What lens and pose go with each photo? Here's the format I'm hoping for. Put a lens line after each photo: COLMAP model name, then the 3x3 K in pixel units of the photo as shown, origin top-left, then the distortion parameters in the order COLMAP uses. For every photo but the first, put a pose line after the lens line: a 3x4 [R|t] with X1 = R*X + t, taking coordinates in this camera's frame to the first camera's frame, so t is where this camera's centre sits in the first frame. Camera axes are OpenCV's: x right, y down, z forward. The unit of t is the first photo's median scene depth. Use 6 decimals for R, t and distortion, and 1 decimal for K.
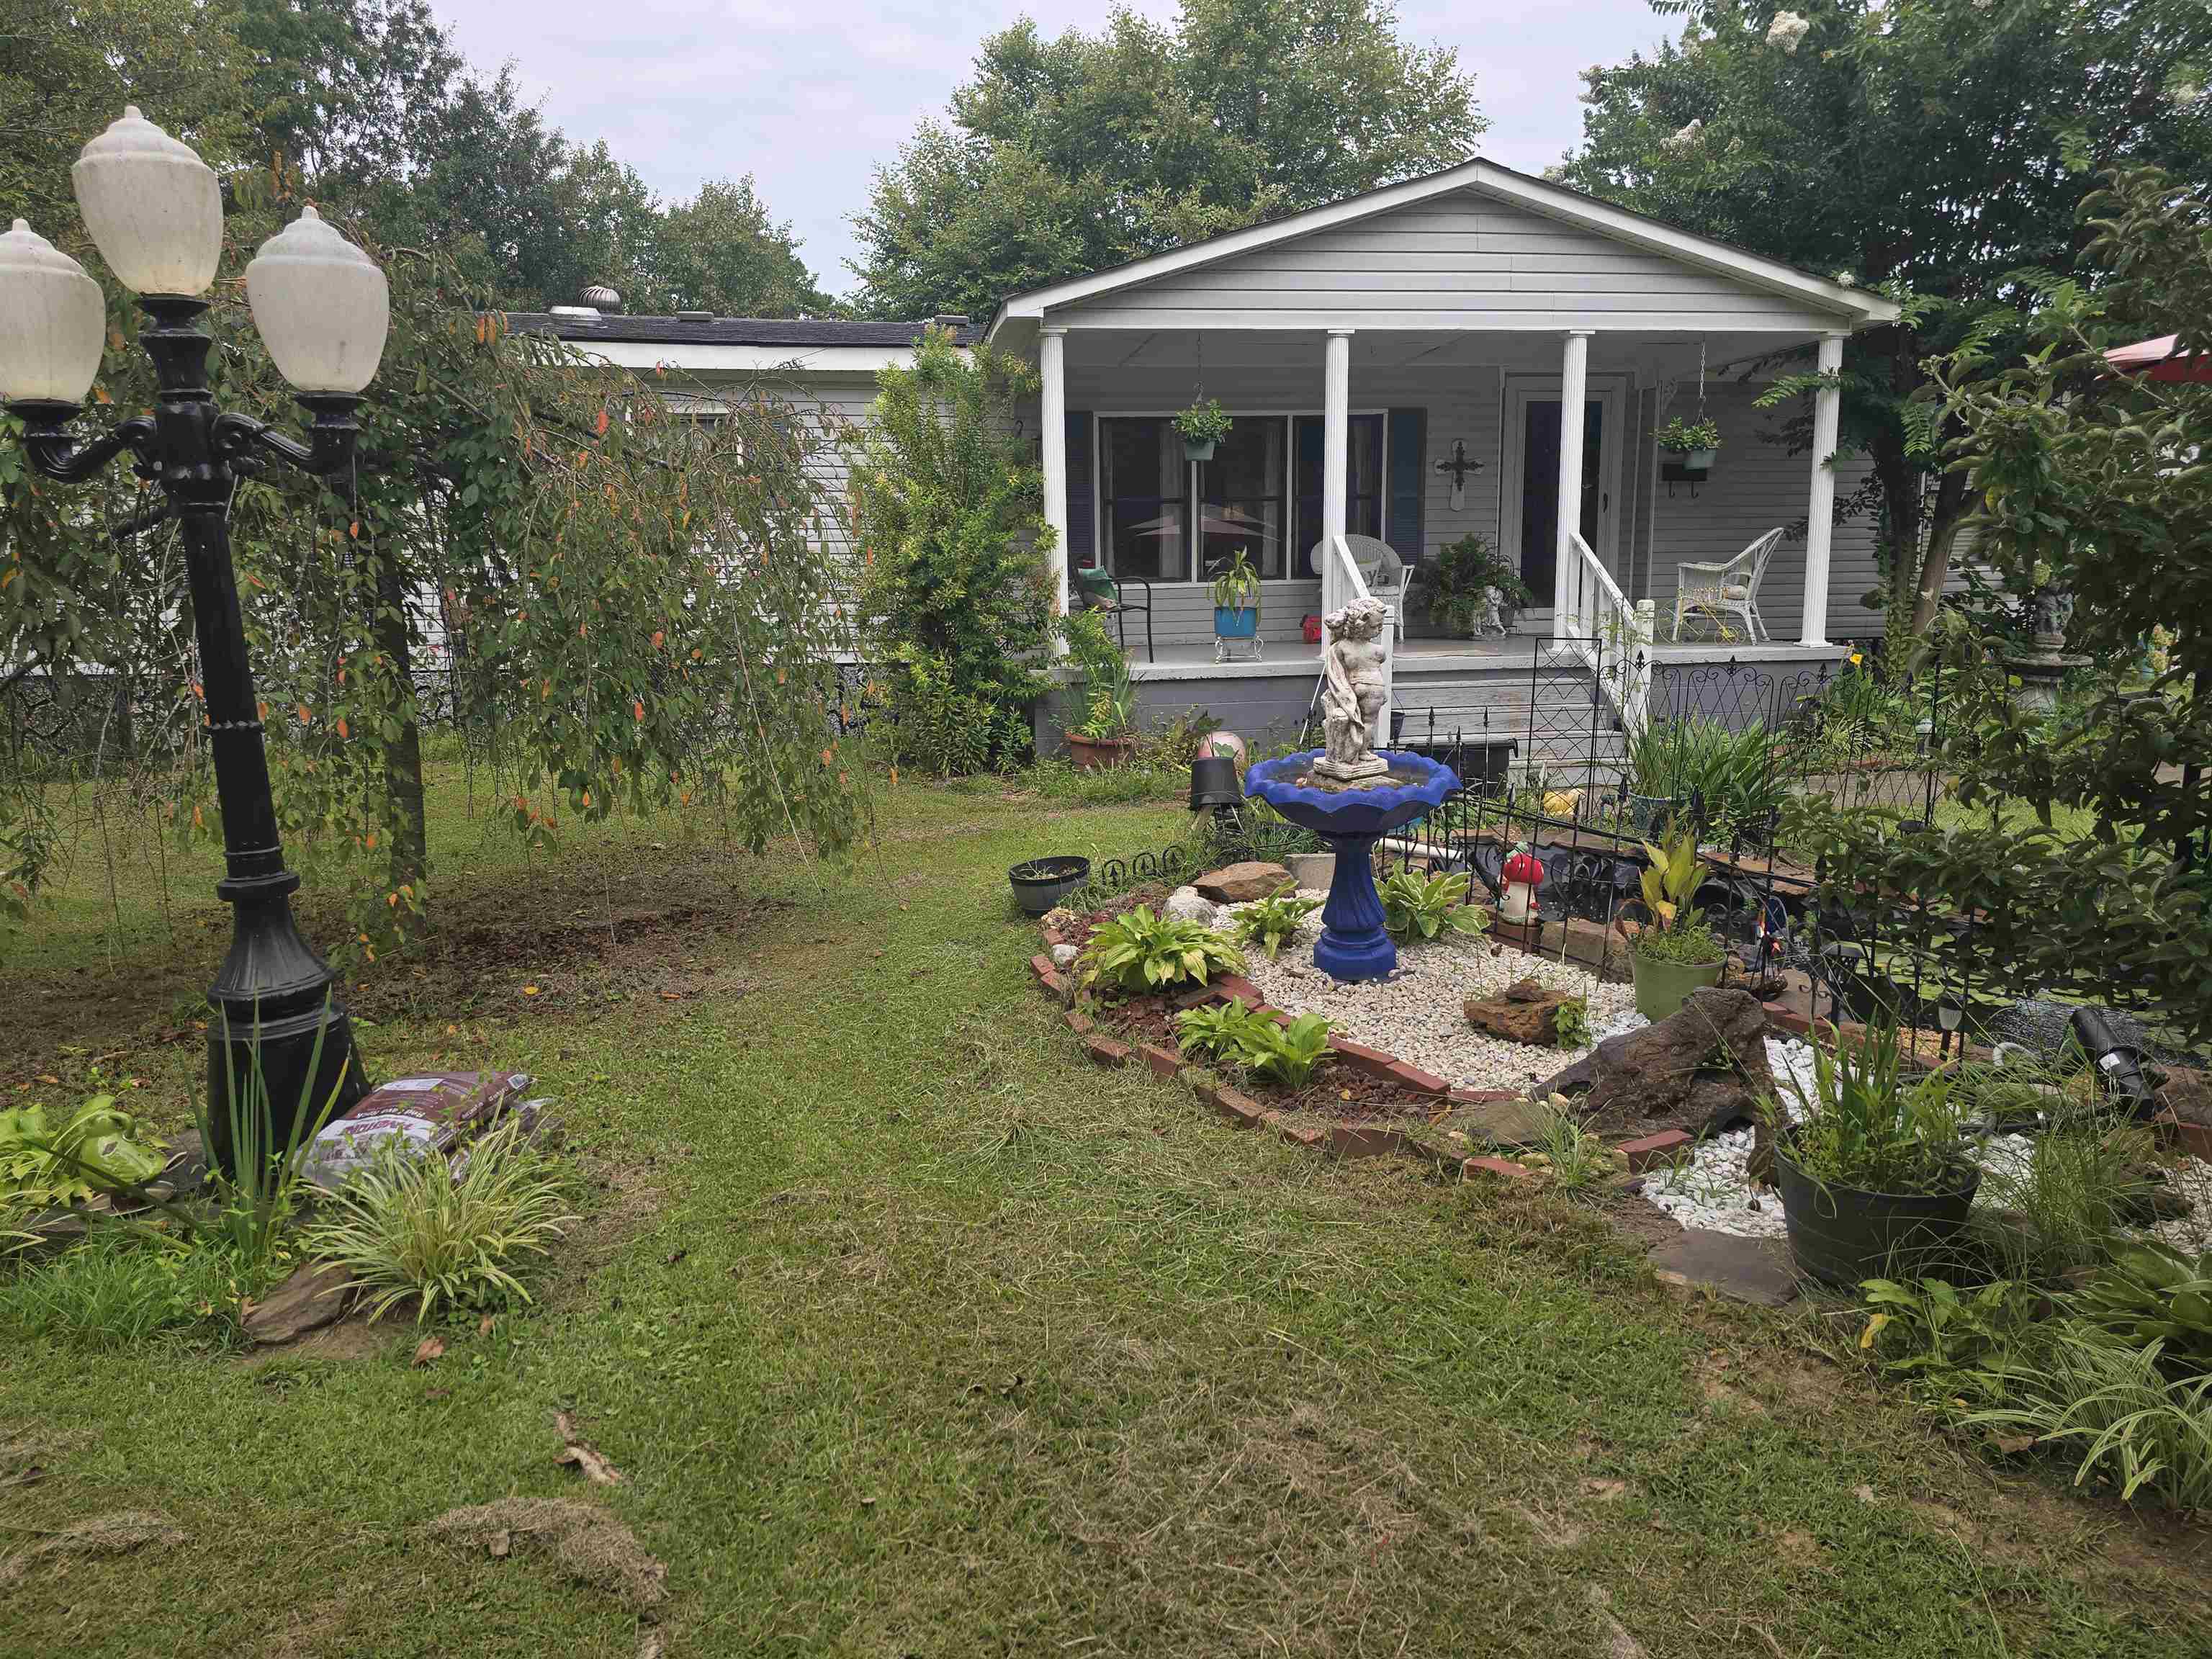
lens RADIAL K [[1484.1, 0, 1108.9], [0, 1484.1, 833.4], [0, 0, 1]] dist [0.042568, -0.019555]
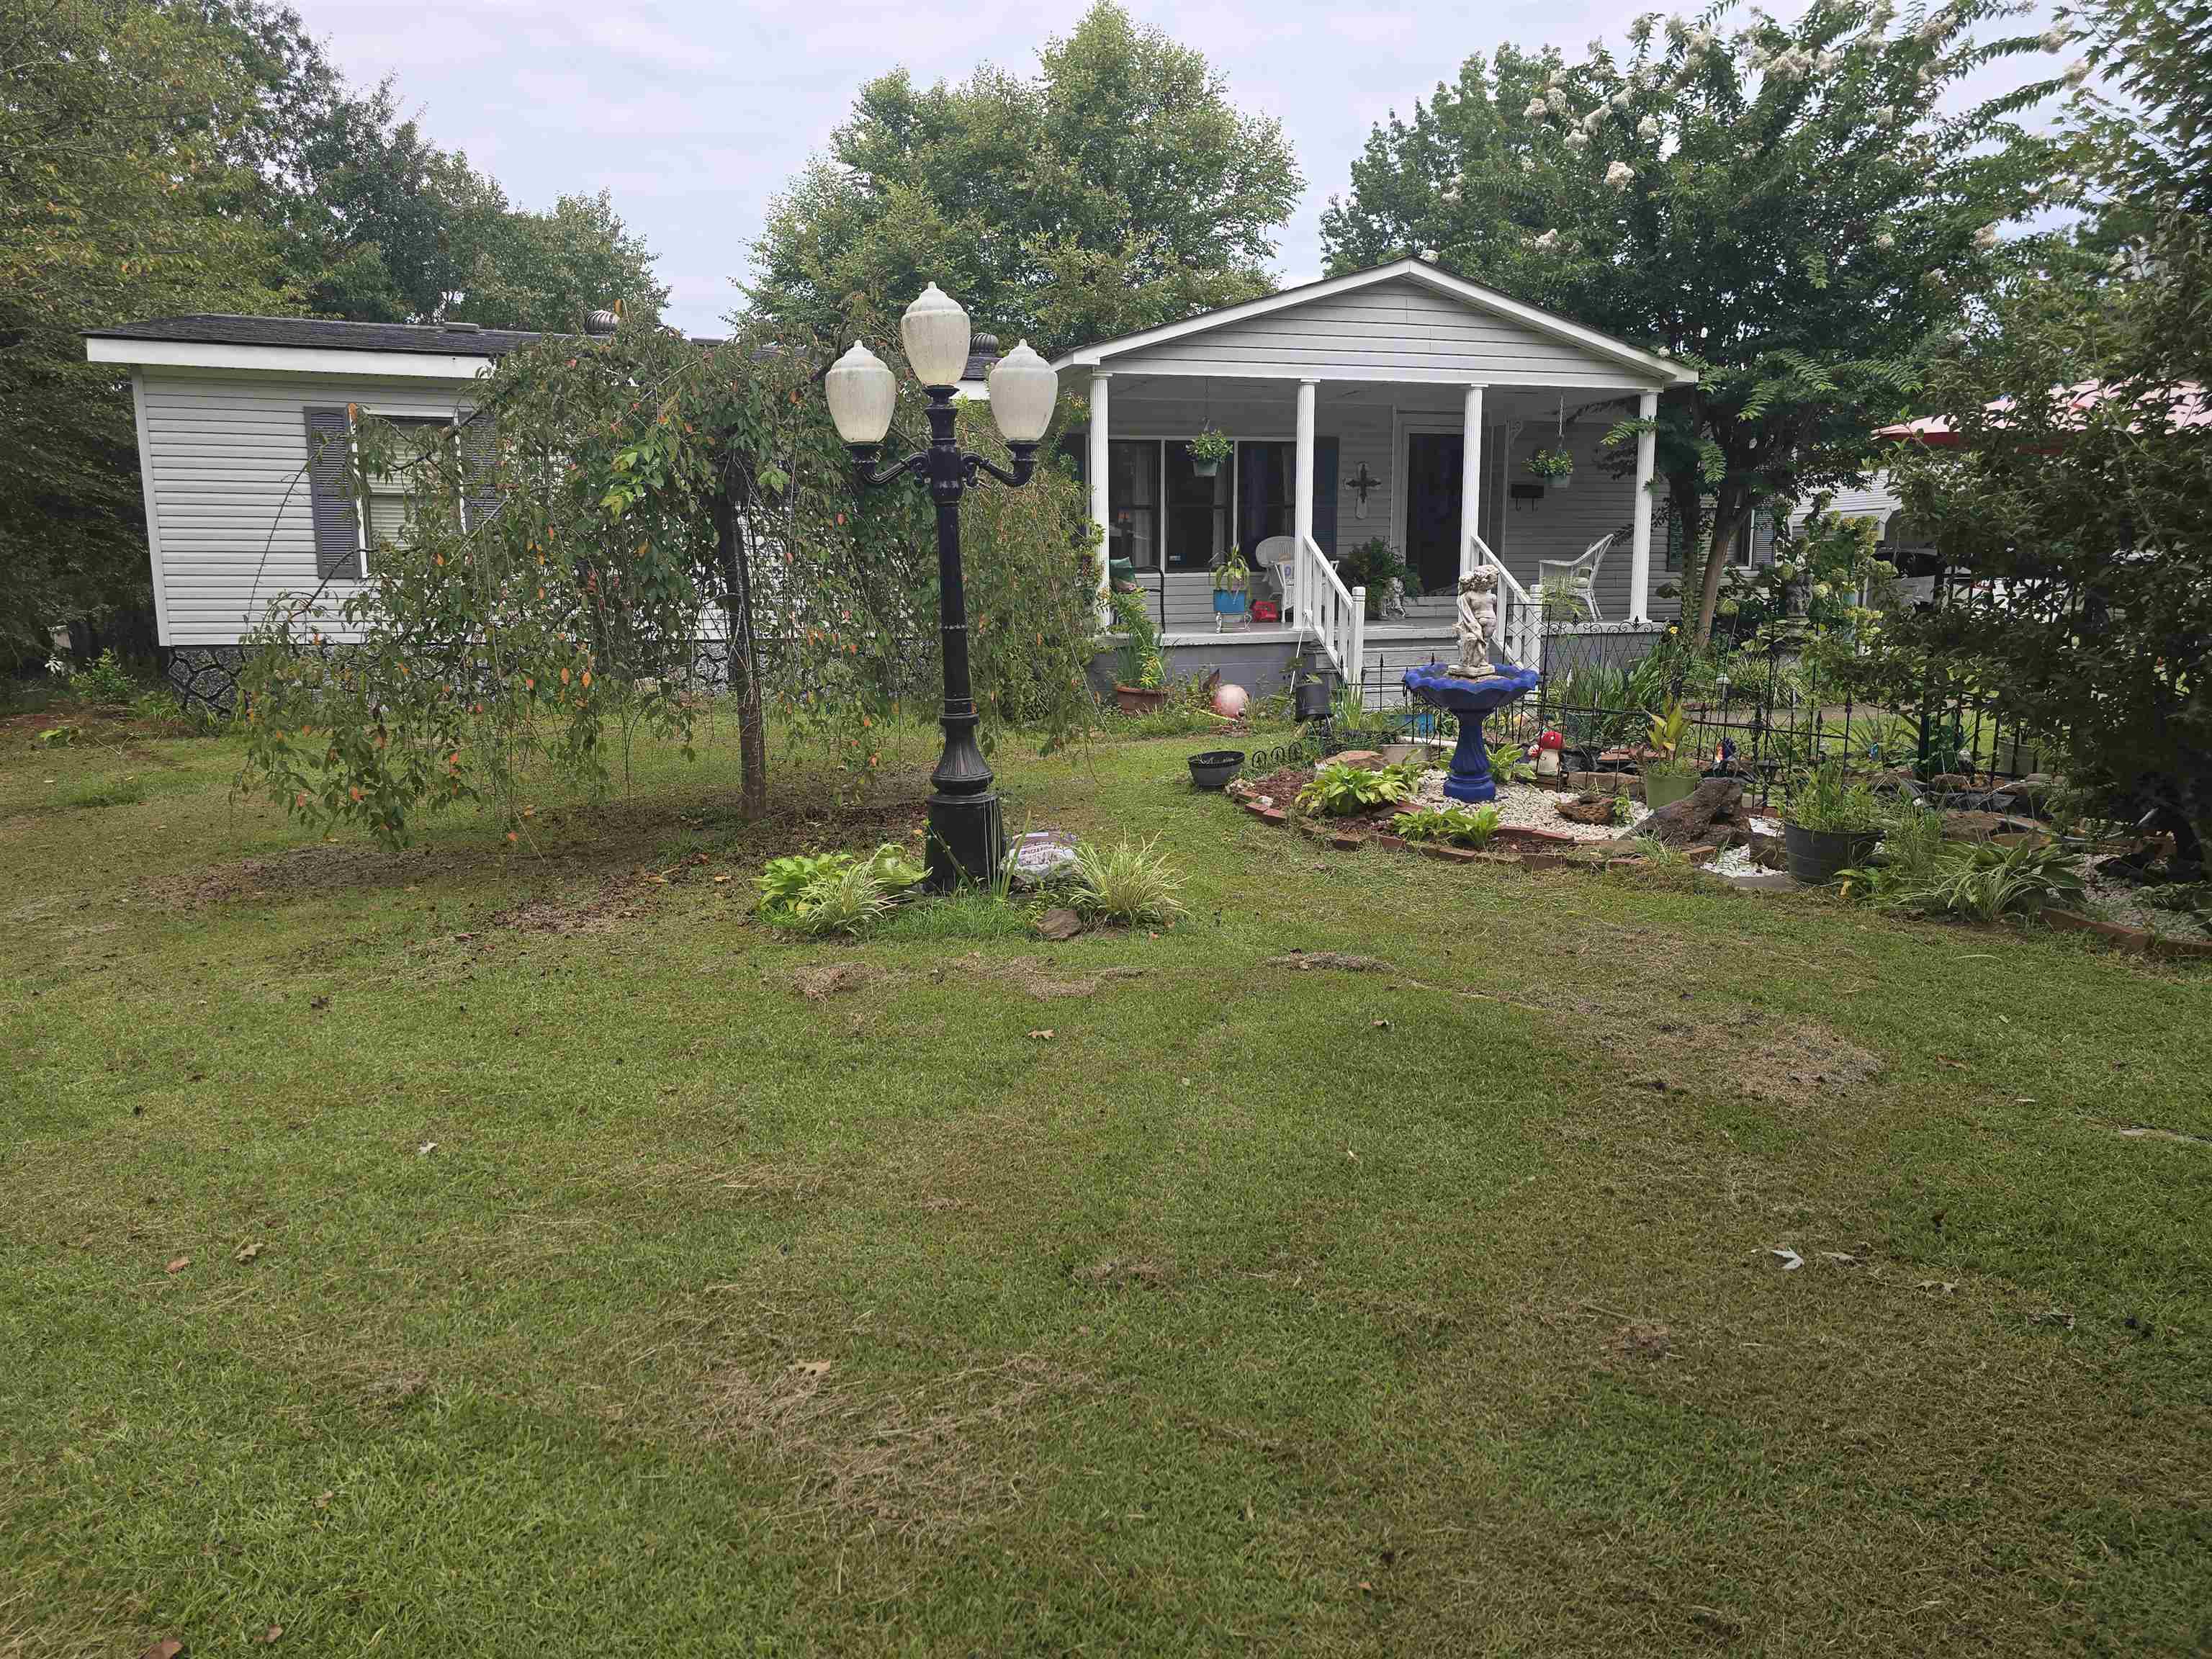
lens RADIAL K [[1484.1, 0, 1098.0], [0, 1484.1, 828.2], [0, 0, 1]] dist [0.042568, -0.019555]
pose [[0.987334, -0.020454, 0.157330, -0.225270], [0.021803, 0.999739, -0.006850, 0.058567], [-0.157149, 0.010193, 0.987522, -0.243965]]
